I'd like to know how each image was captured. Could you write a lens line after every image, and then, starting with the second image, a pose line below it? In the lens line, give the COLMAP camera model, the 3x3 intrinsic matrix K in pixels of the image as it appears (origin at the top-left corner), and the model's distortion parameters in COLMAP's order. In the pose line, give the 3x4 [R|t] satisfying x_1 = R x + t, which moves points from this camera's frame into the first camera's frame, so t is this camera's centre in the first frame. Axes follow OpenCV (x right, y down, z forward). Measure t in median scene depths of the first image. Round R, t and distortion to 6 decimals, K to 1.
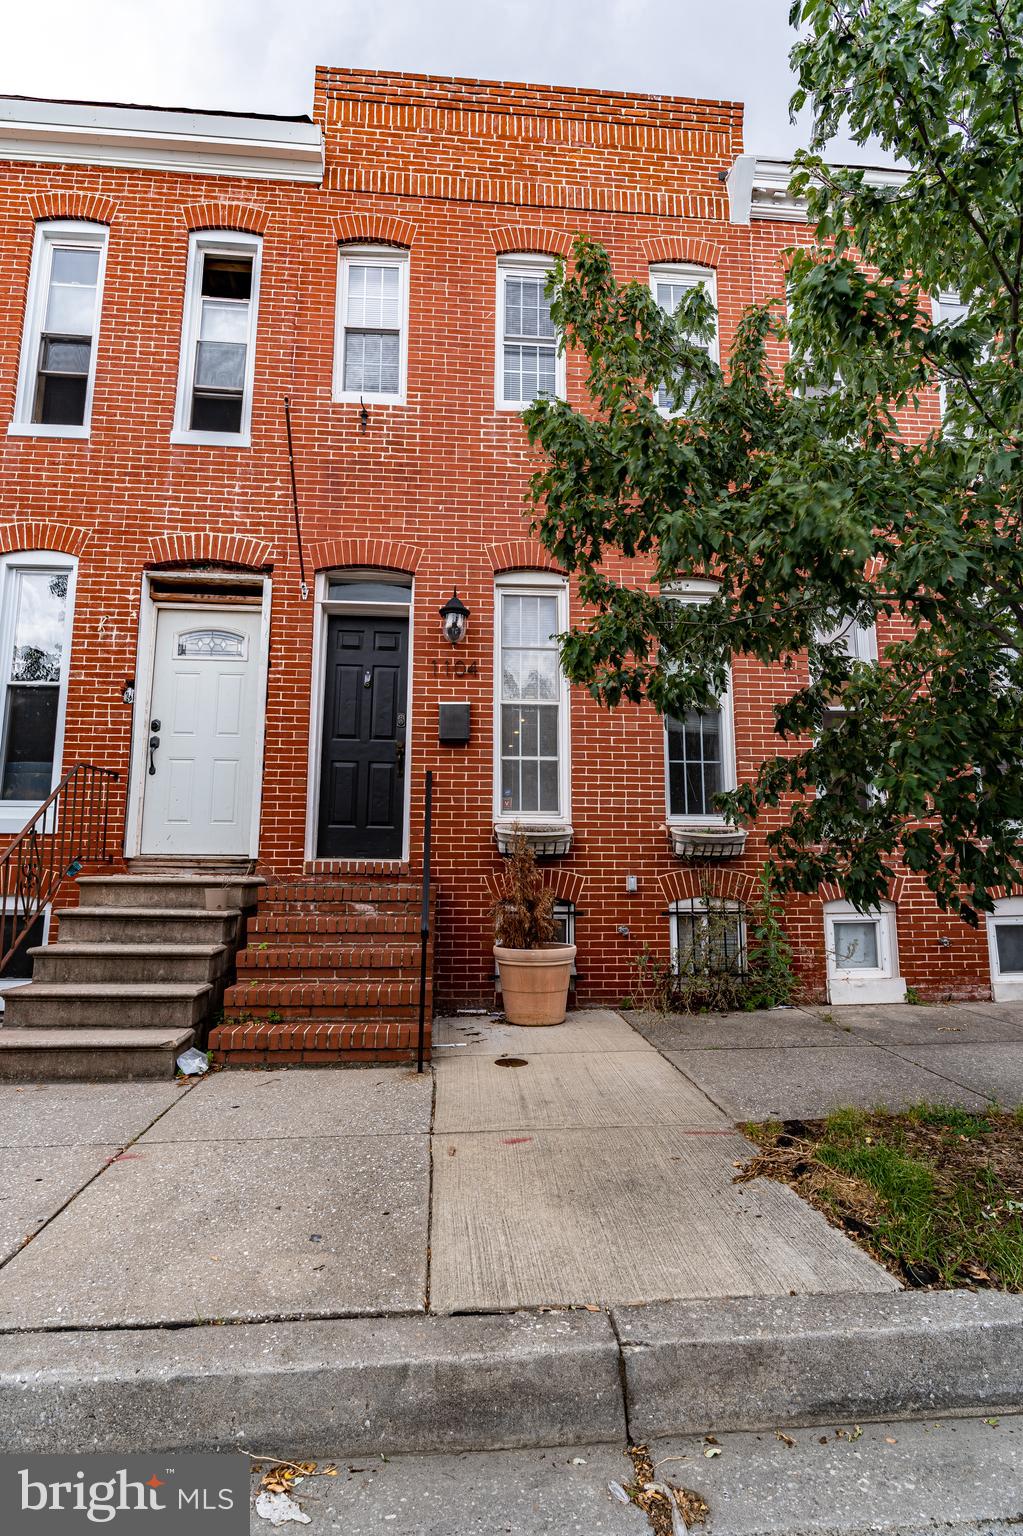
lens RADIAL K [[793.9, 0, 502.2], [0, 793.9, 763.8], [0, 0, 1]] dist [-0.002984, 0.000110]
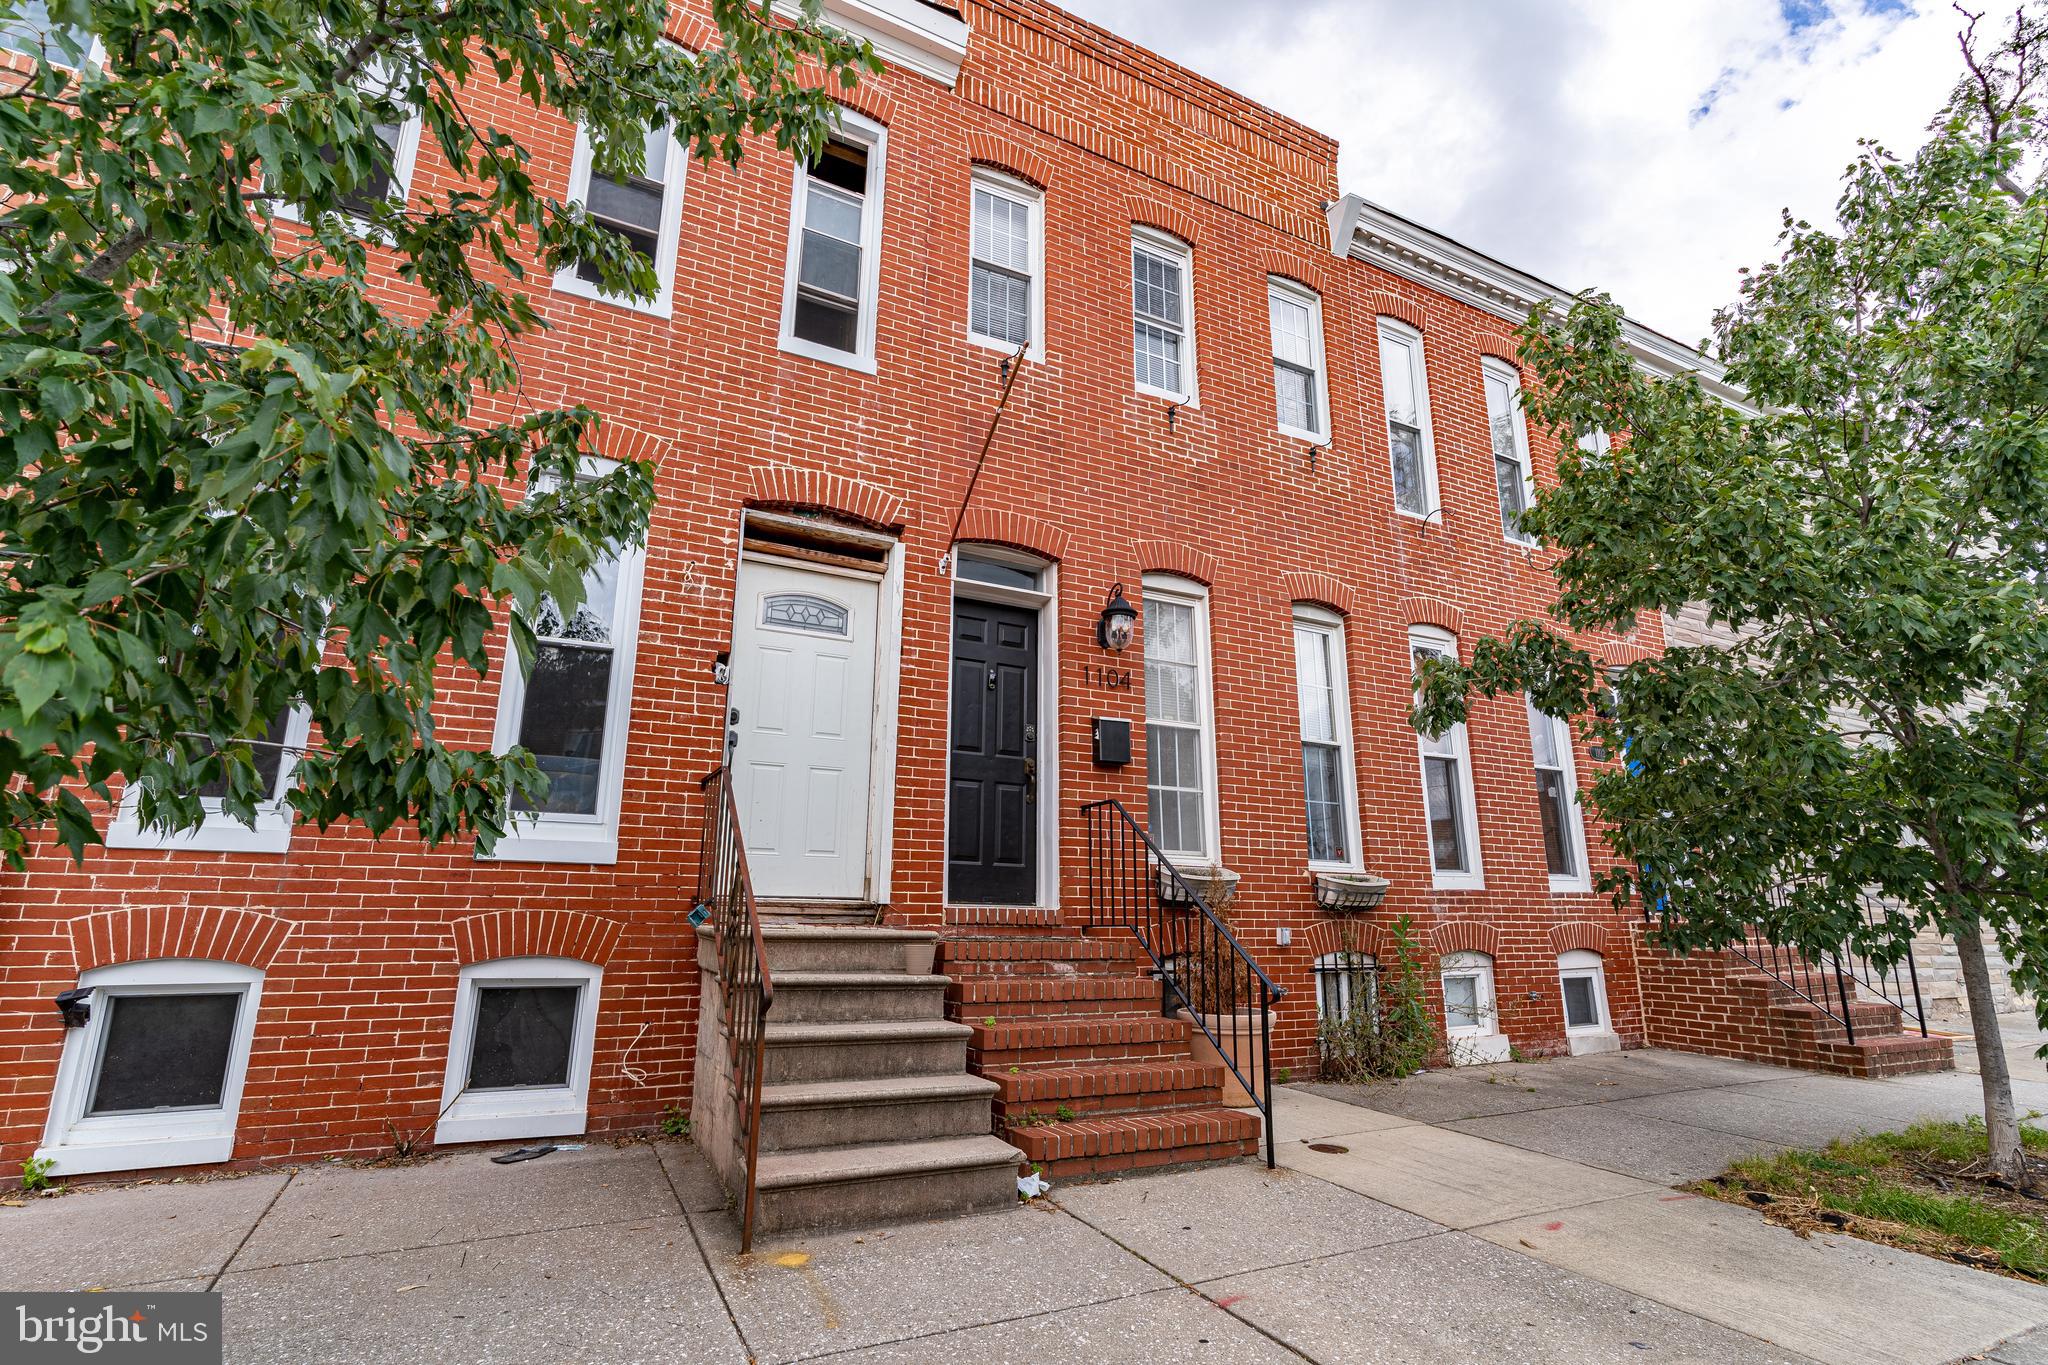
lens RADIAL K [[978.6, 0, 1025.8], [0, 978.6, 684.7], [0, 0, 1]] dist [0.001056, -0.000406]
pose [[0.925880, 0.093772, 0.365995, -0.520691], [-0.057864, 0.992476, -0.107903, 0.004702], [-0.373360, 0.078727, 0.924340, 0.065394]]
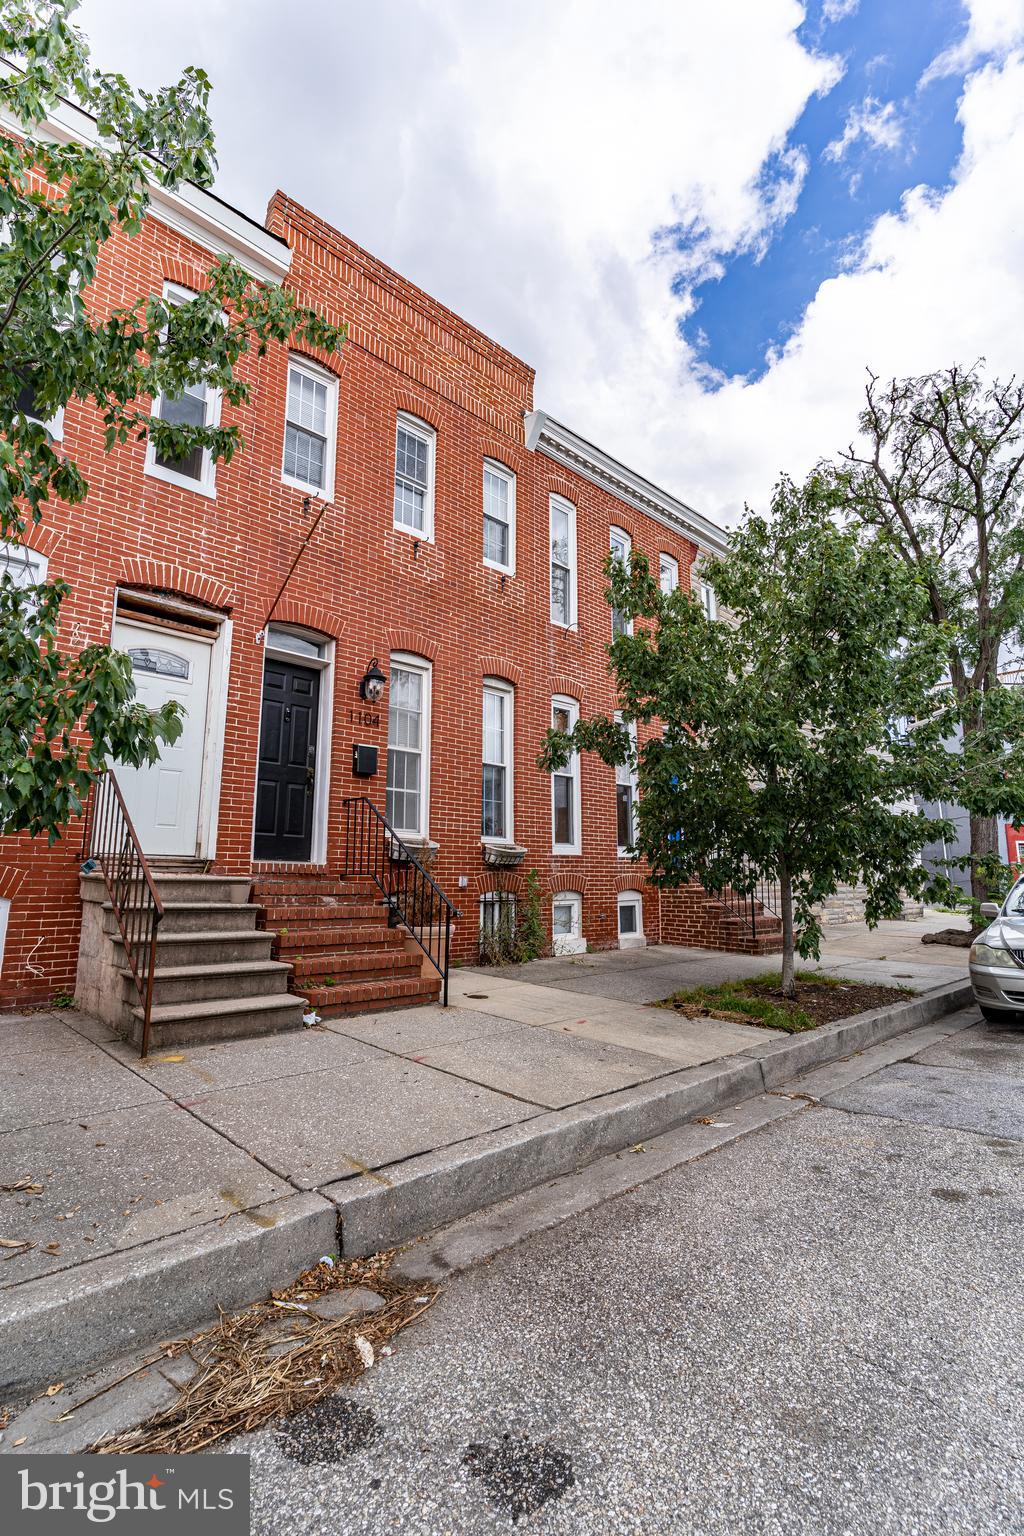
lens RADIAL K [[734.0, 0, 505.6], [0, 734.0, 763.7], [0, 0, 1]] dist [0.001056, -0.000406]
pose [[0.772764, 0.103241, 0.626241, -0.633611], [-0.097597, 0.994276, -0.043482, -0.015056], [-0.627145, -0.027518, 0.778416, -0.101021]]
